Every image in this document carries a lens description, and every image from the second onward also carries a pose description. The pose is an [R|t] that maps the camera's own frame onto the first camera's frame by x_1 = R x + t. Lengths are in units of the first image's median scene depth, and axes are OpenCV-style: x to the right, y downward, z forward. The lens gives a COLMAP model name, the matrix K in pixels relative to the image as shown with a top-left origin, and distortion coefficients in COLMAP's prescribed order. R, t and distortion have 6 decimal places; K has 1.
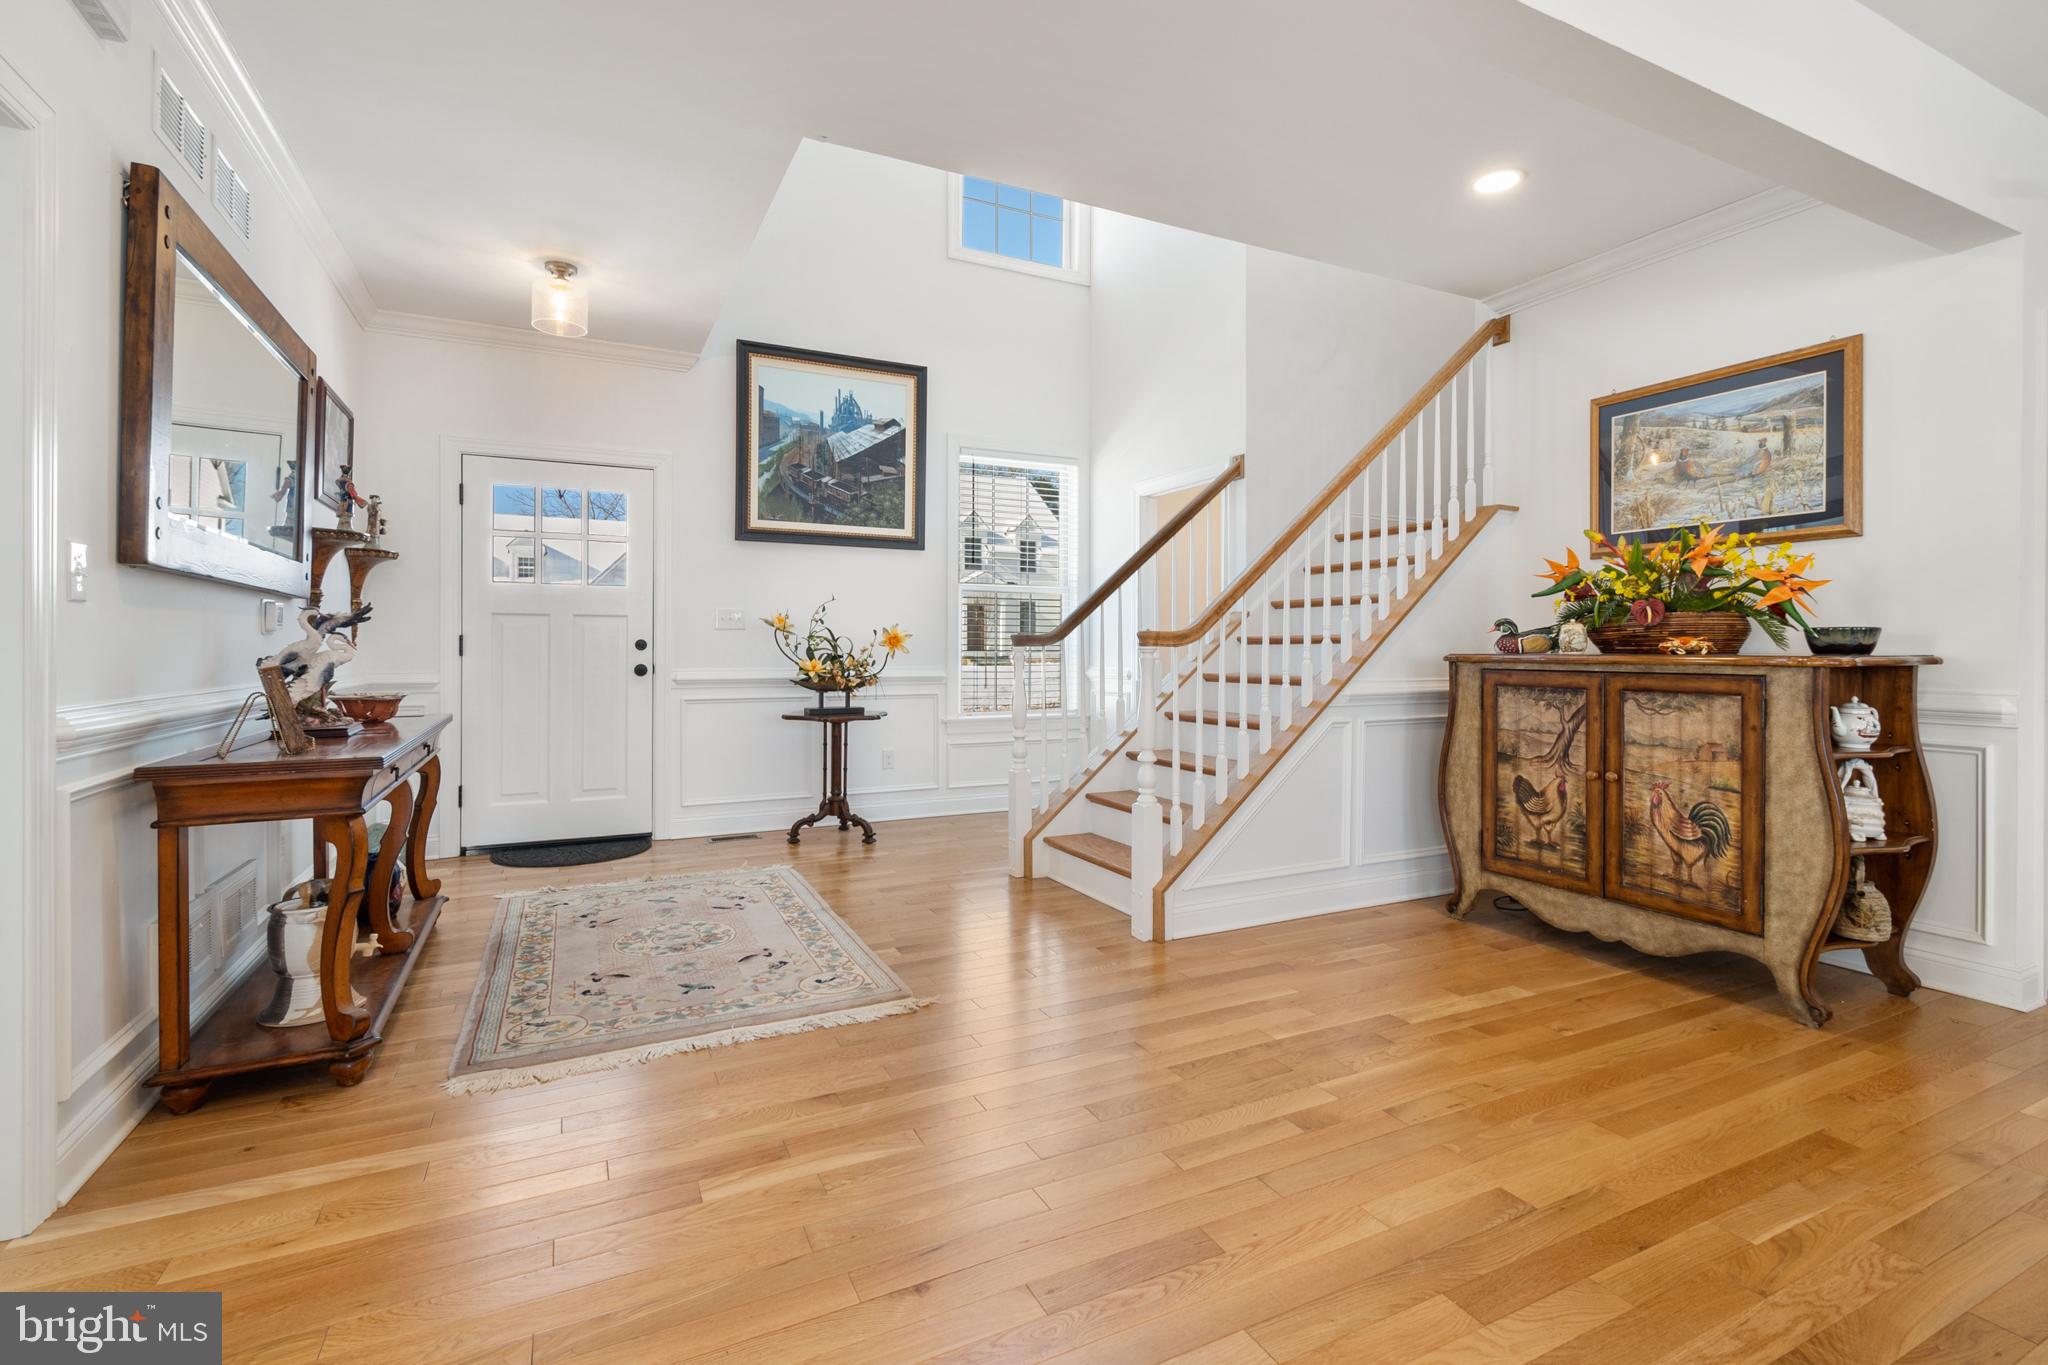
lens RADIAL K [[940.6, 0, 1013.8], [0, 940.6, 639.0], [0, 0, 1]] dist [-0.009701, -0.000484]
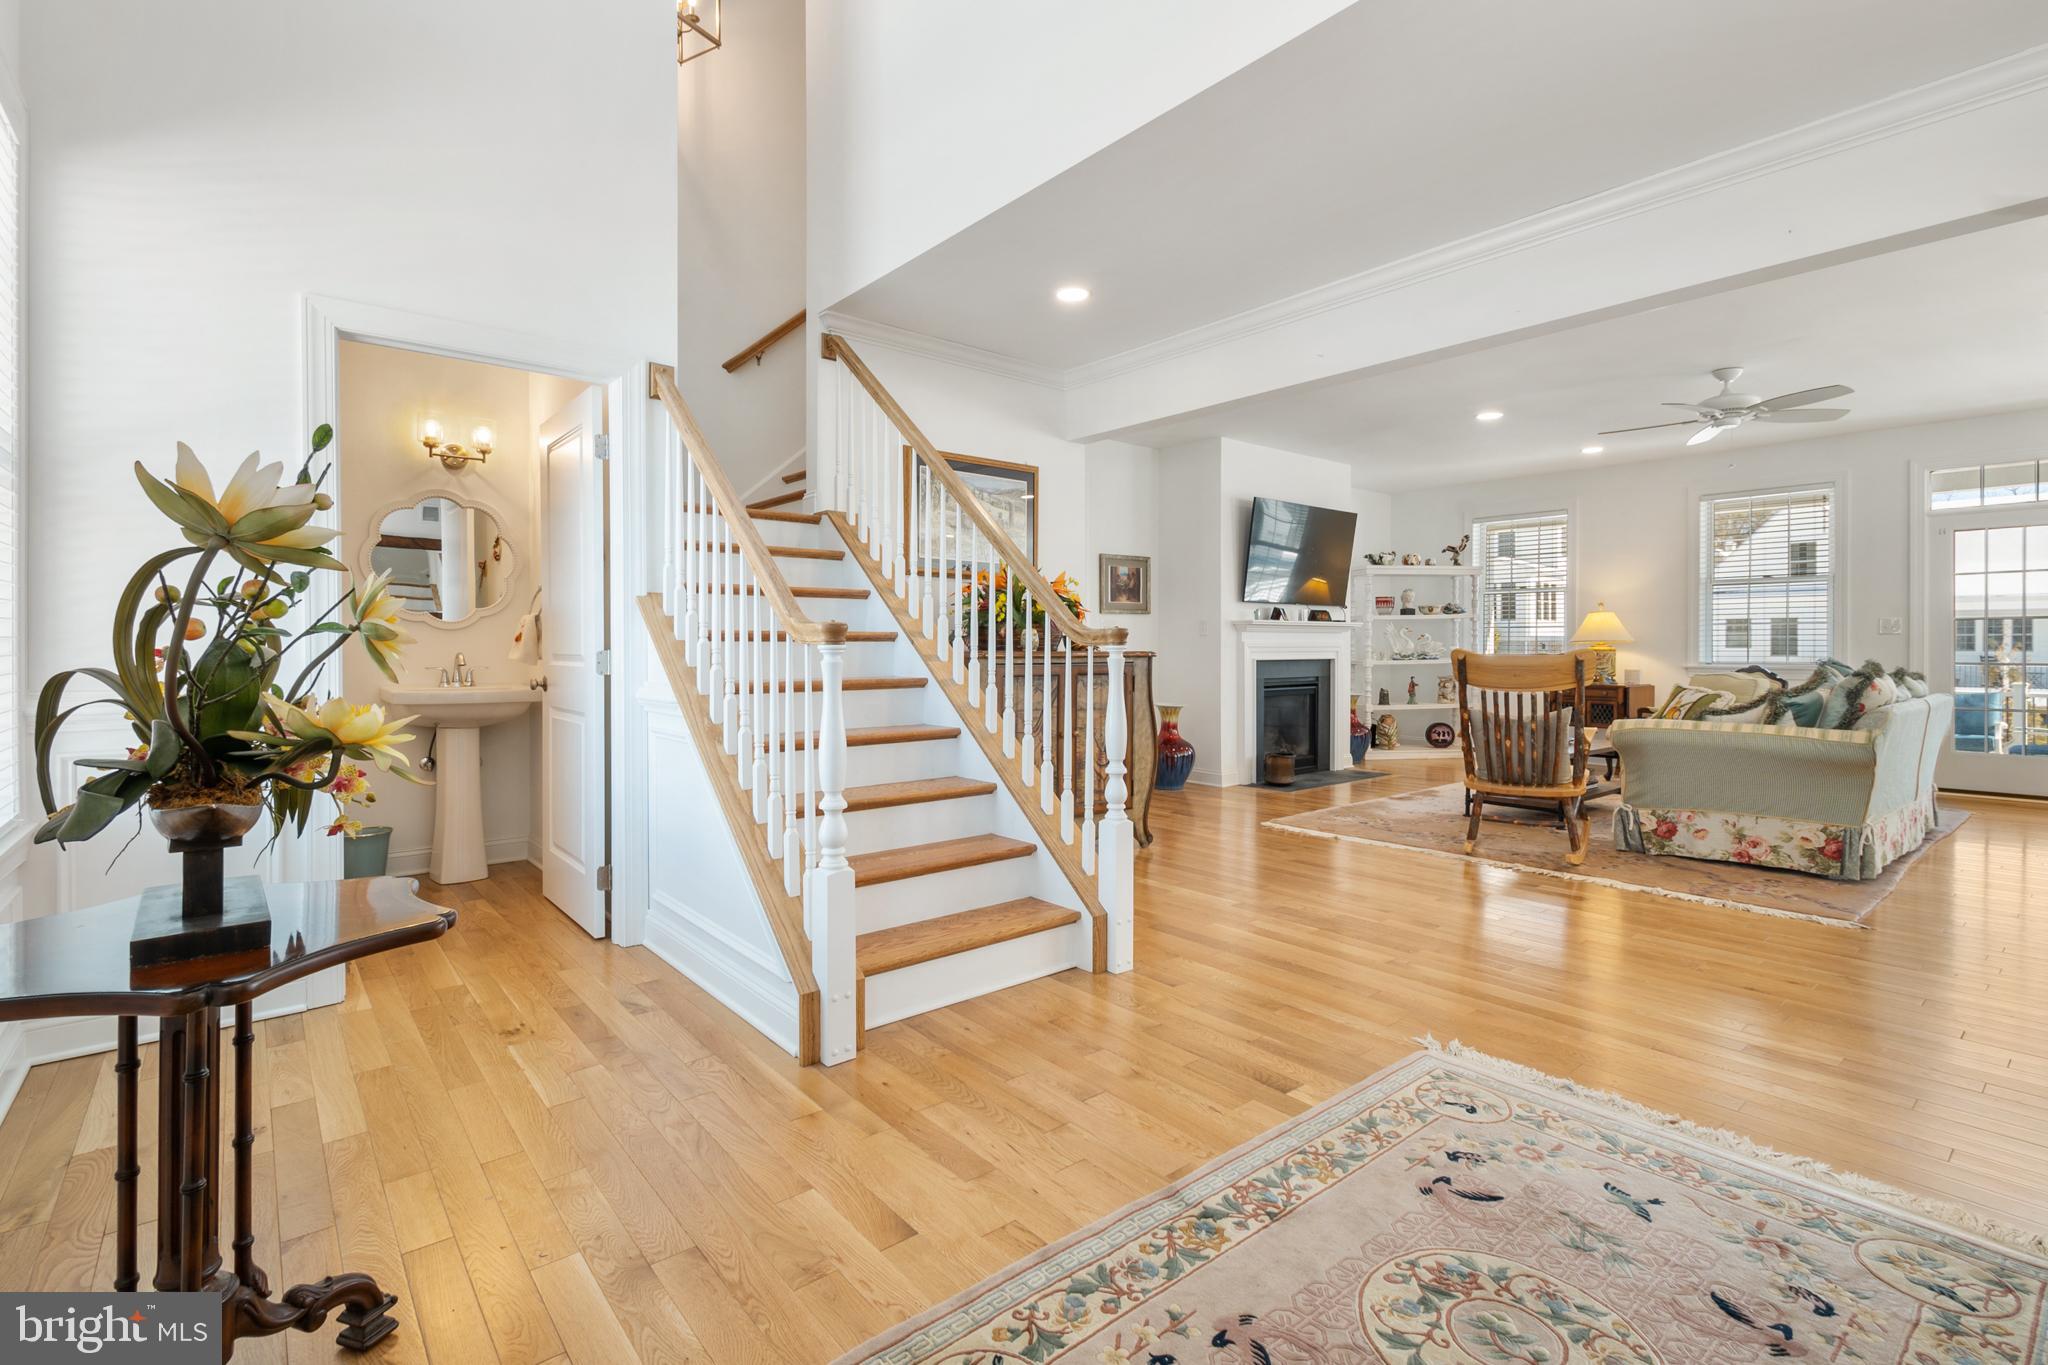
lens RADIAL K [[933.9, 0, 1027.2], [0, 933.9, 653.5], [0, 0, 1]] dist [0.000081, -0.000510]
pose [[-0.247598, -0.014079, 0.968761, -0.716423], [-0.016944, 0.999804, 0.010200, 0.005254], [-0.968715, -0.013889, -0.247788, 1.324191]]
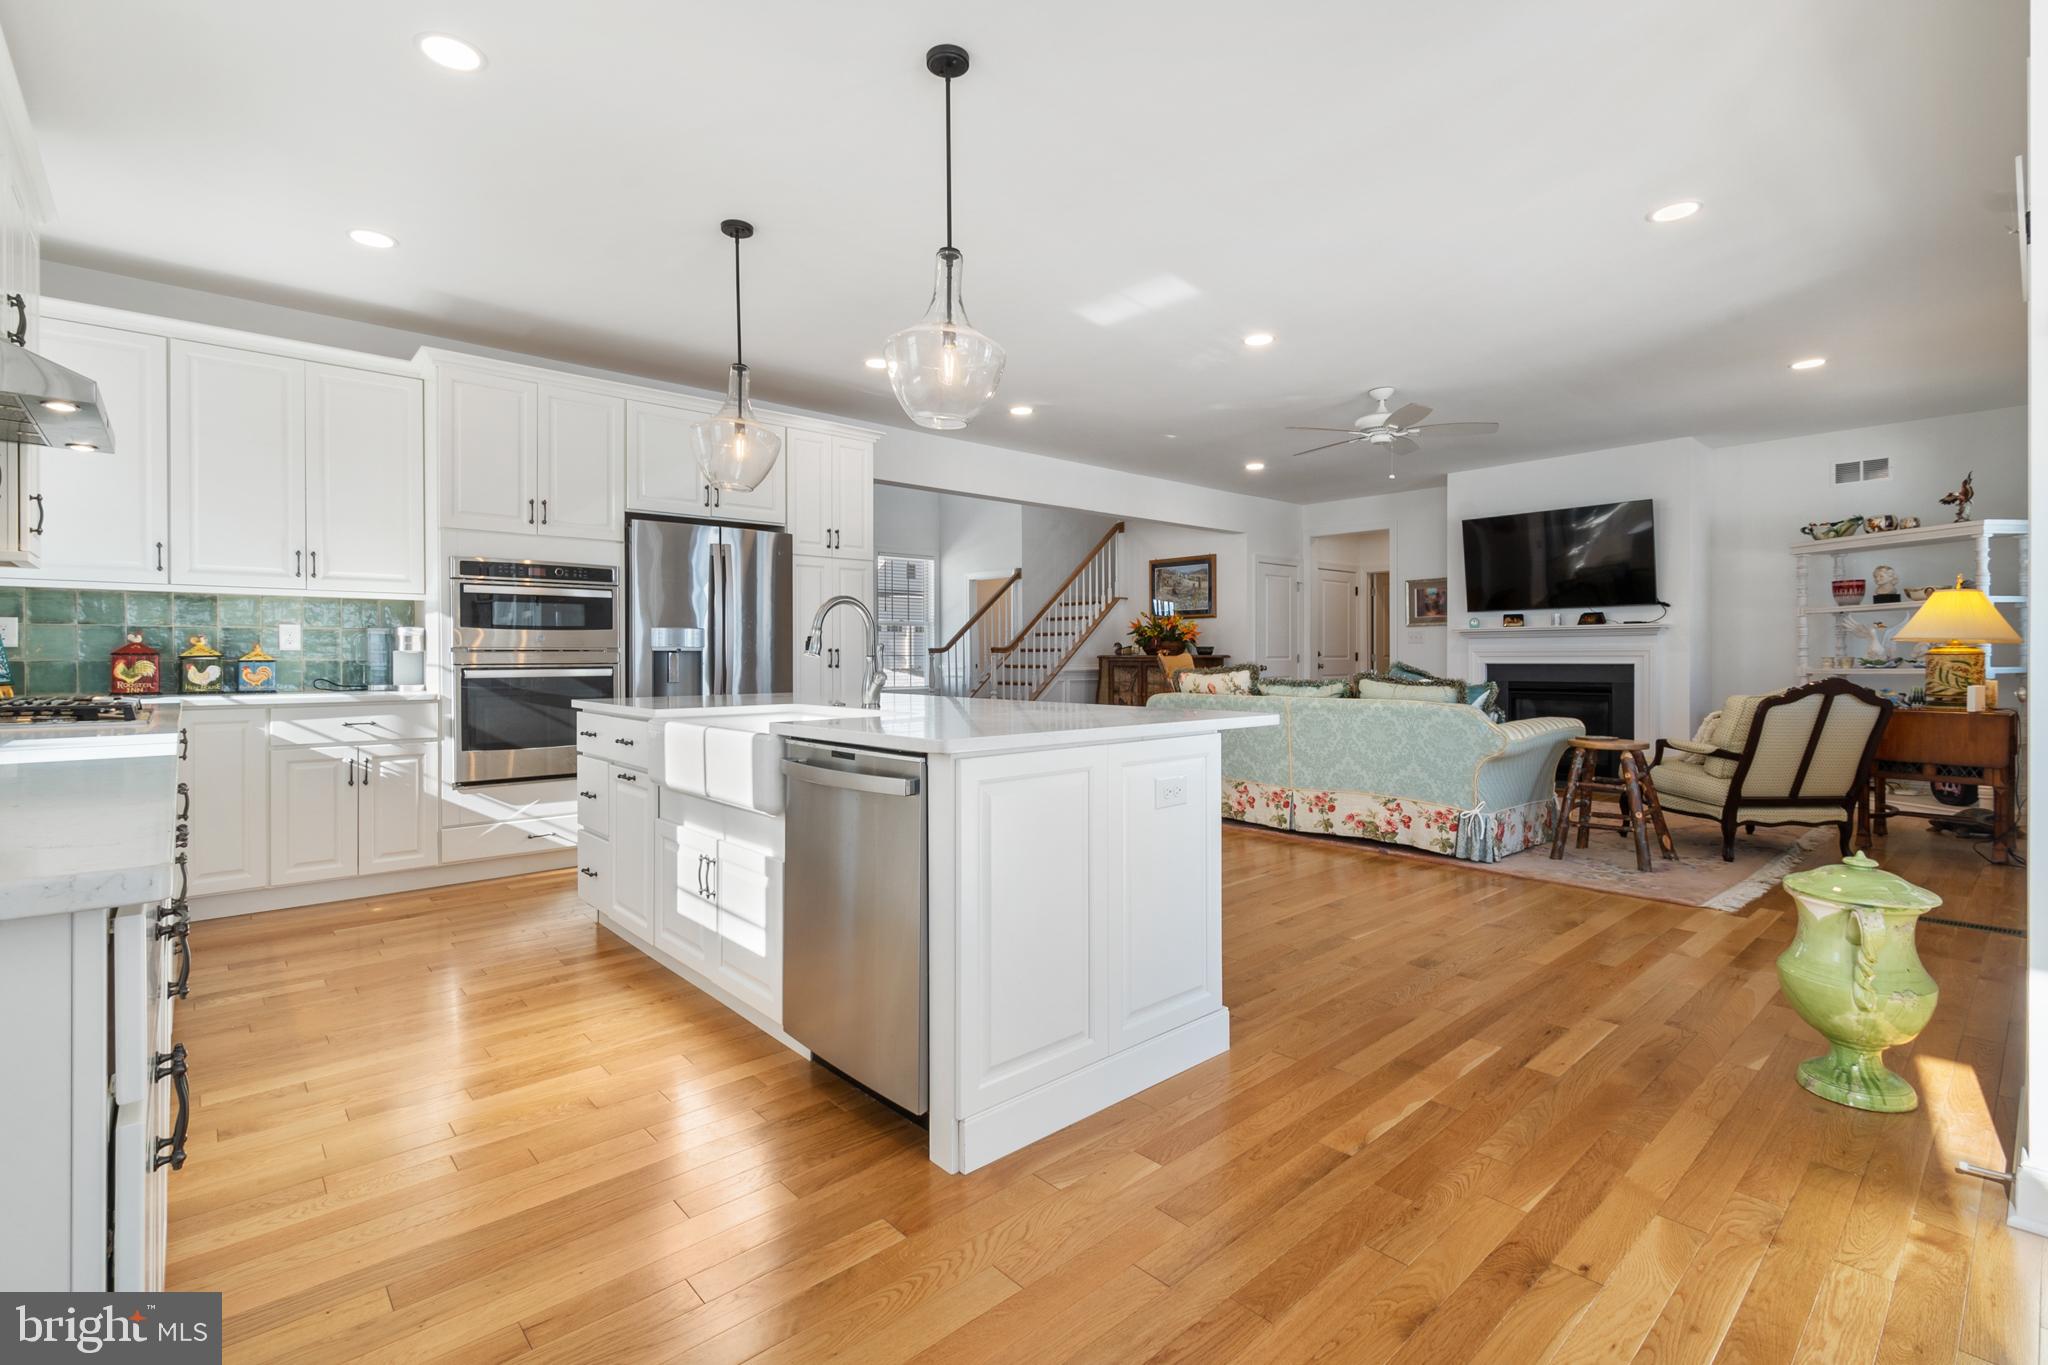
lens RADIAL K [[933.9, 0, 1027.2], [0, 933.9, 653.5], [0, 0, 1]] dist [0.000081, -0.000510]
pose [[0.958538, -0.007176, 0.284873, -0.559810], [0.003746, 0.999914, 0.012584, -0.026784], [-0.284939, -0.010995, 0.958483, -1.701501]]
